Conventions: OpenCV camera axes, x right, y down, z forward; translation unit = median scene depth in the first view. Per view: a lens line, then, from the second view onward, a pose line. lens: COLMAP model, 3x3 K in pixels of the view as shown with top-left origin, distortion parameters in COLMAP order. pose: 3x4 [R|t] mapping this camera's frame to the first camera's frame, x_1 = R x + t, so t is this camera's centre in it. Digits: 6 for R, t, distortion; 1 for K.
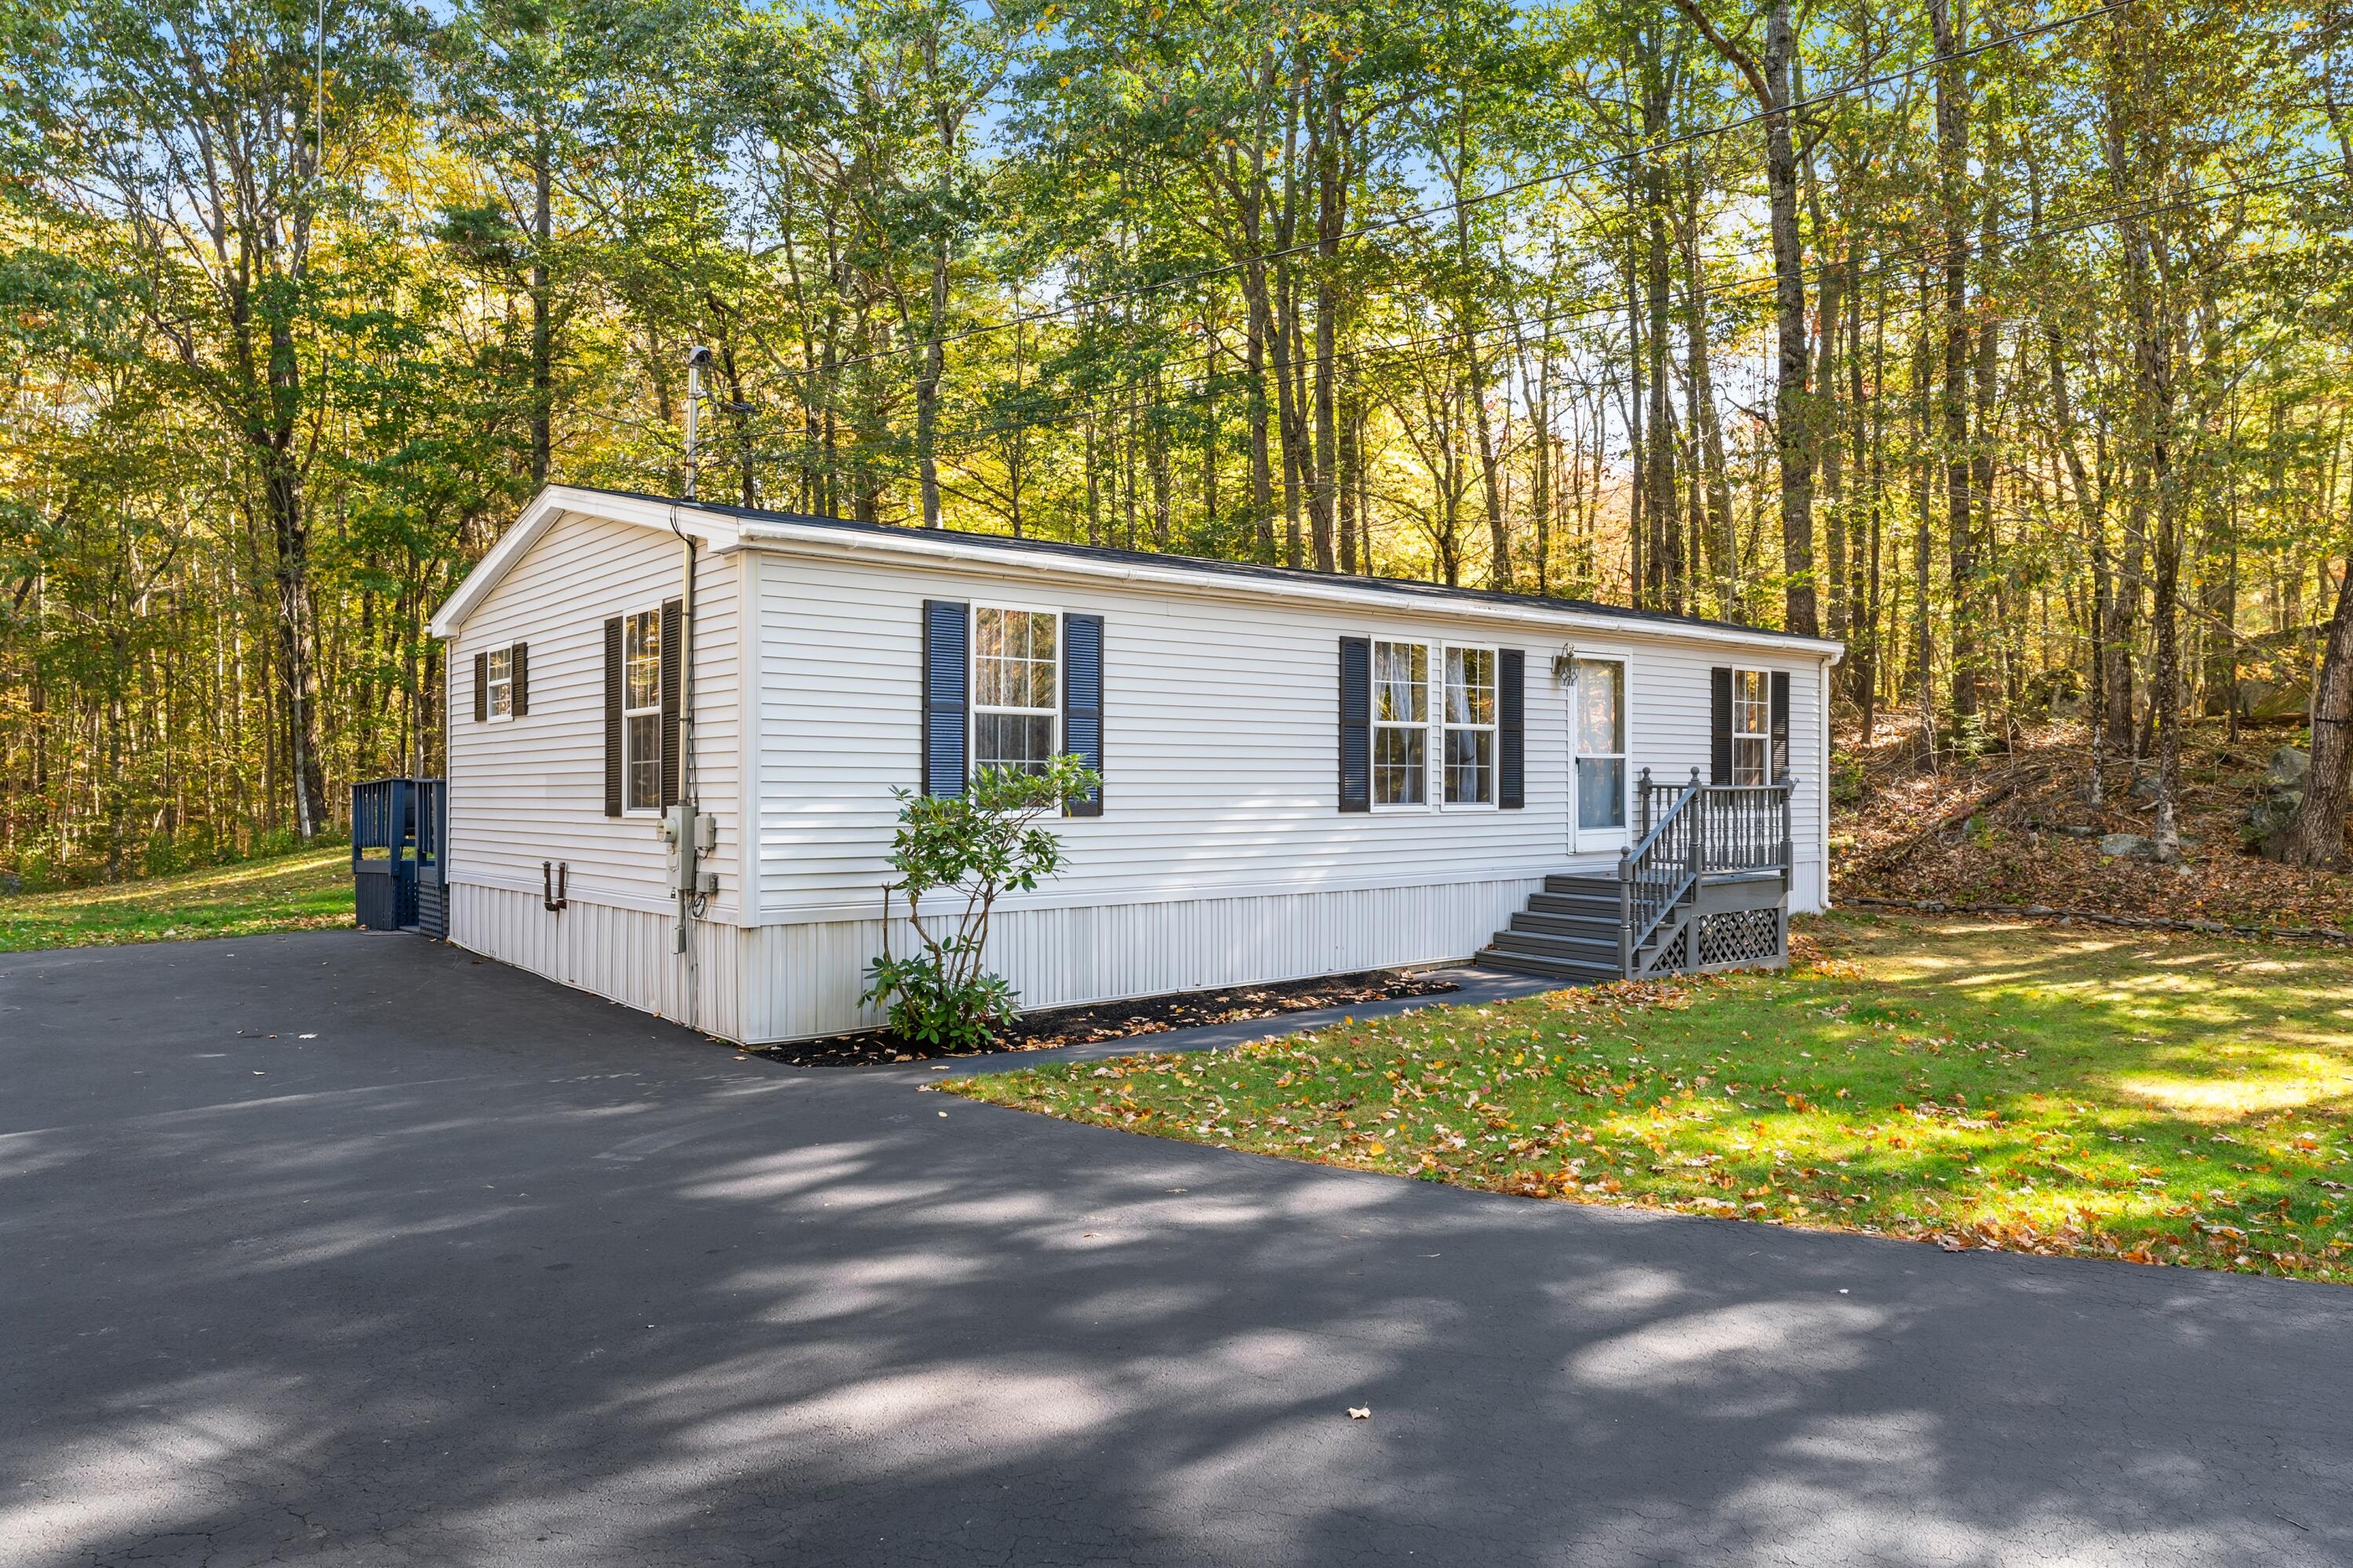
lens RADIAL K [[1554.1, 0, 1176.5], [0, 1554.1, 784.0], [0, 0, 1]] dist [0.000424, -0.000155]
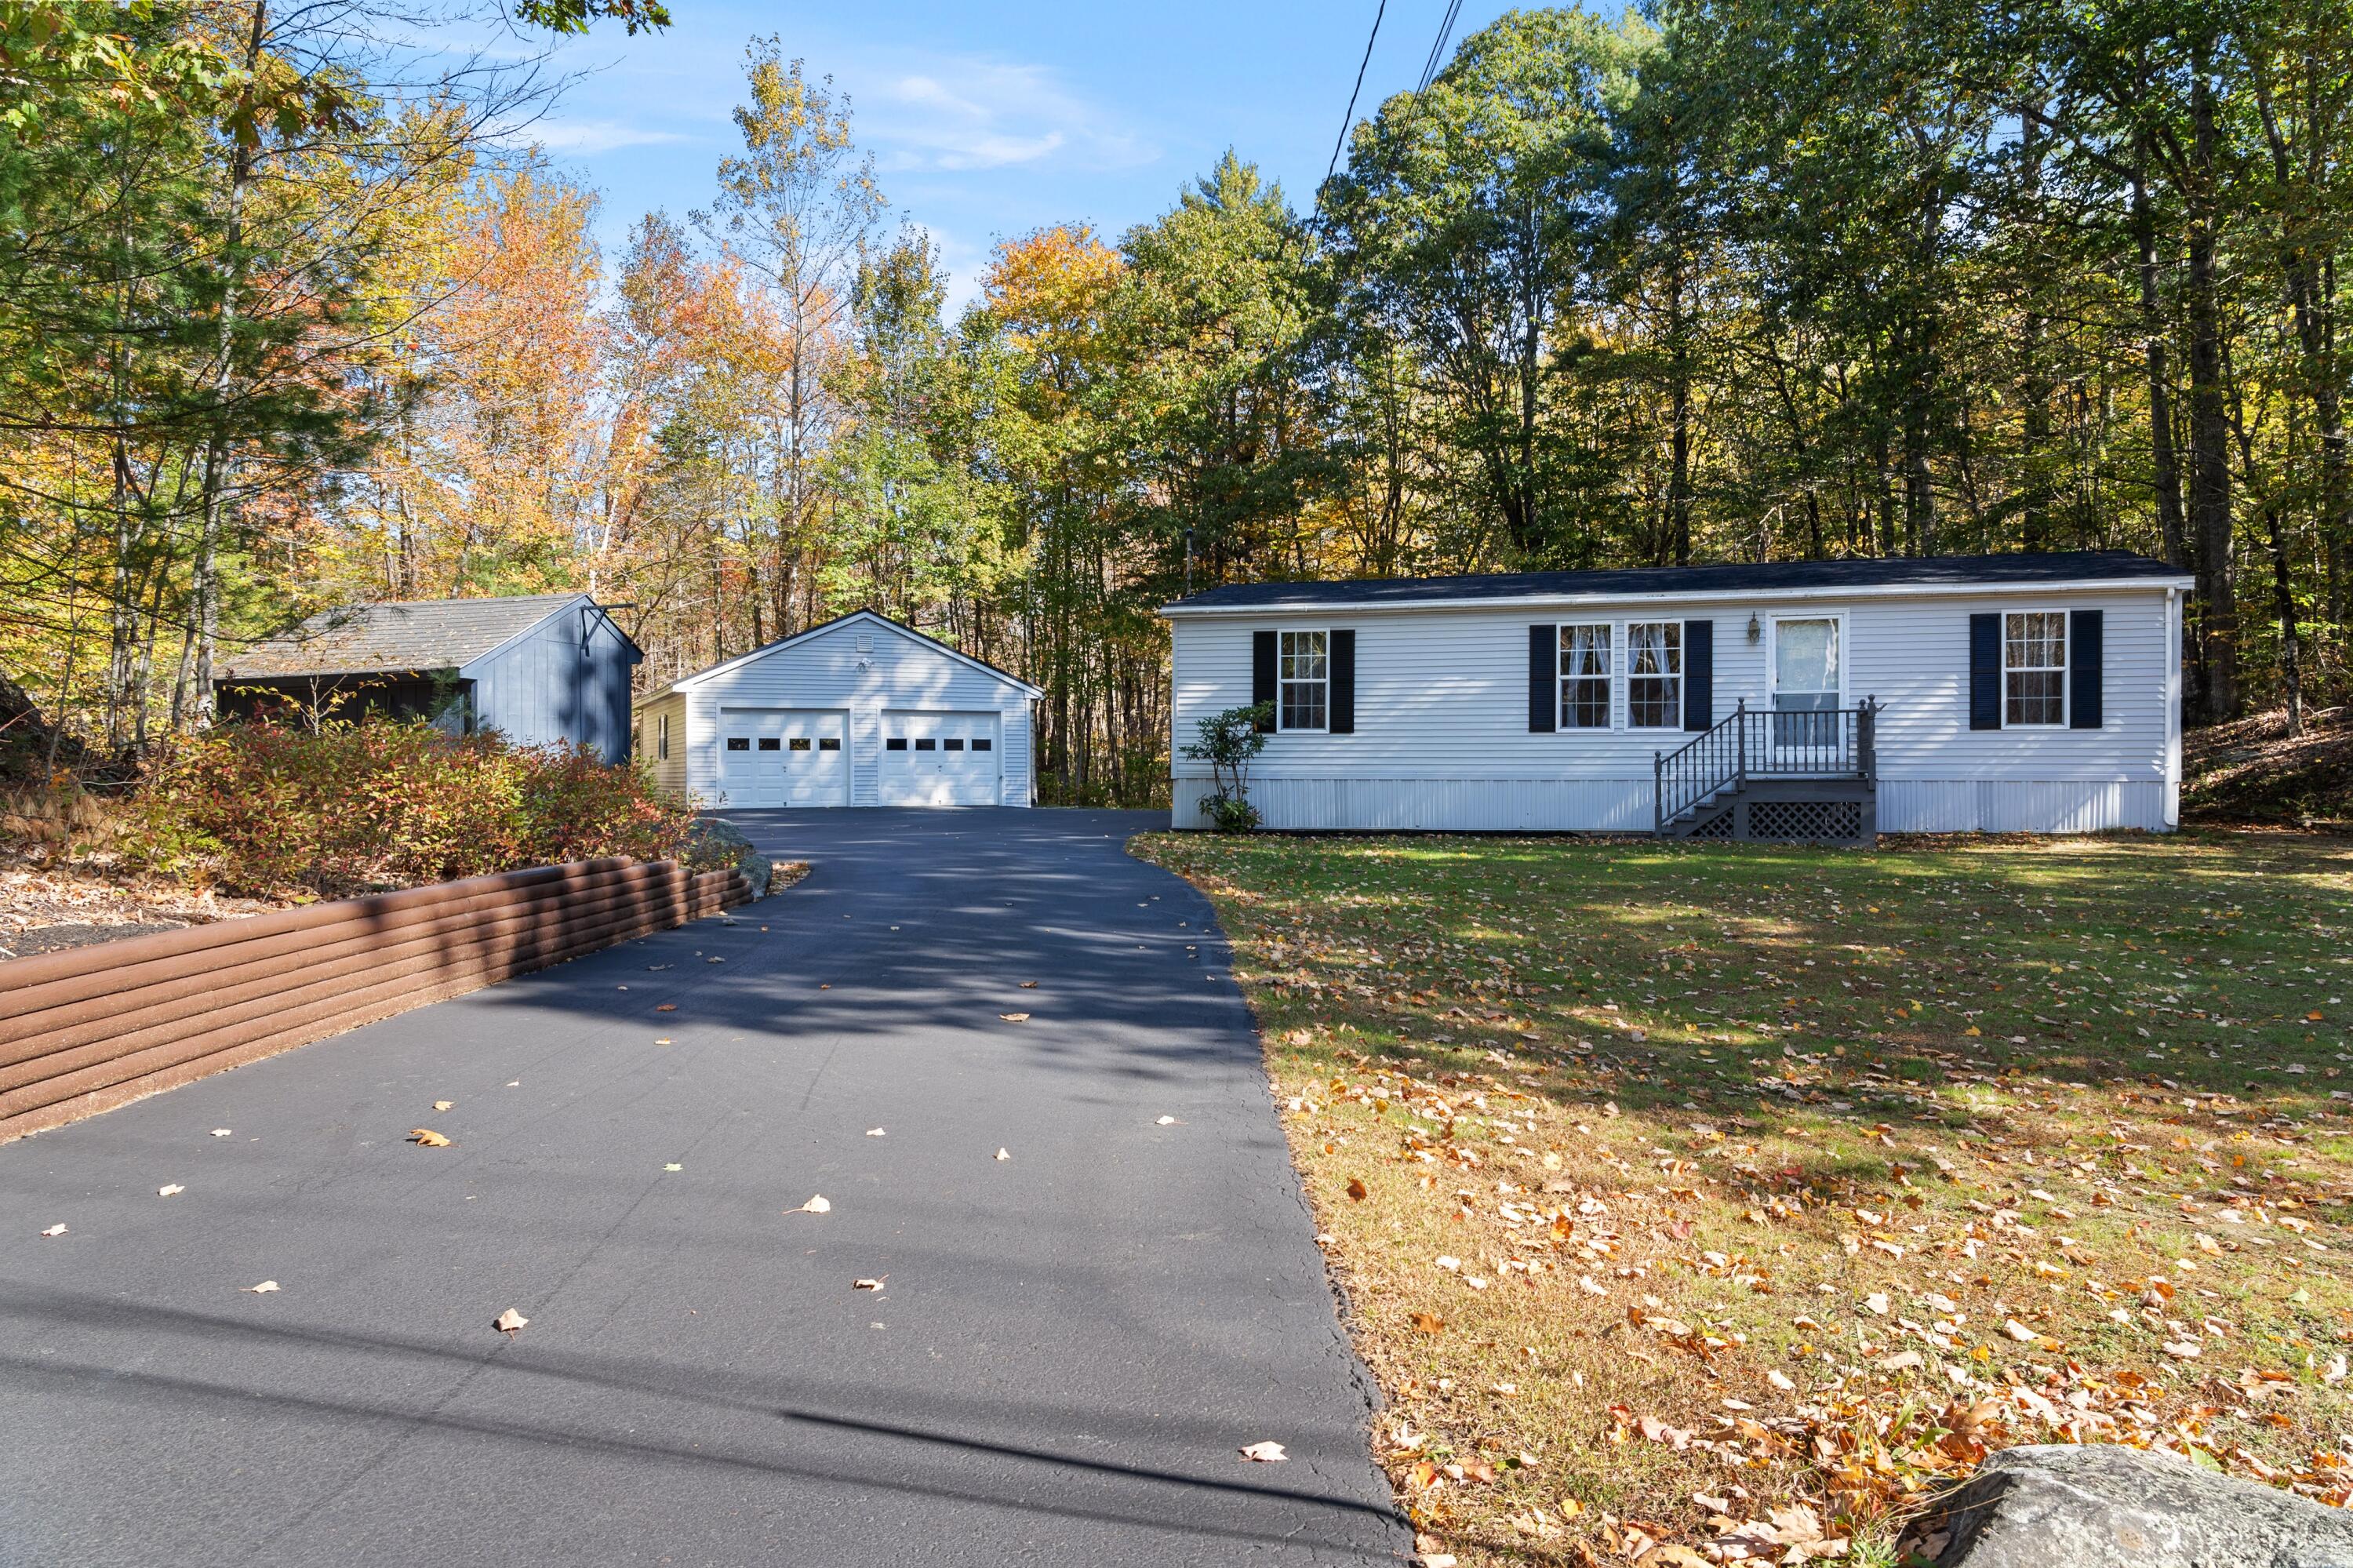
lens RADIAL K [[1554.1, 0, 1176.5], [0, 1554.1, 784.0], [0, 0, 1]] dist [0.000424, -0.000155]
pose [[0.533756, 0.011203, -0.845564, 1.208803], [-0.003191, 0.999932, 0.011234, 0.052068], [0.845632, -0.003298, 0.533756, -0.191233]]
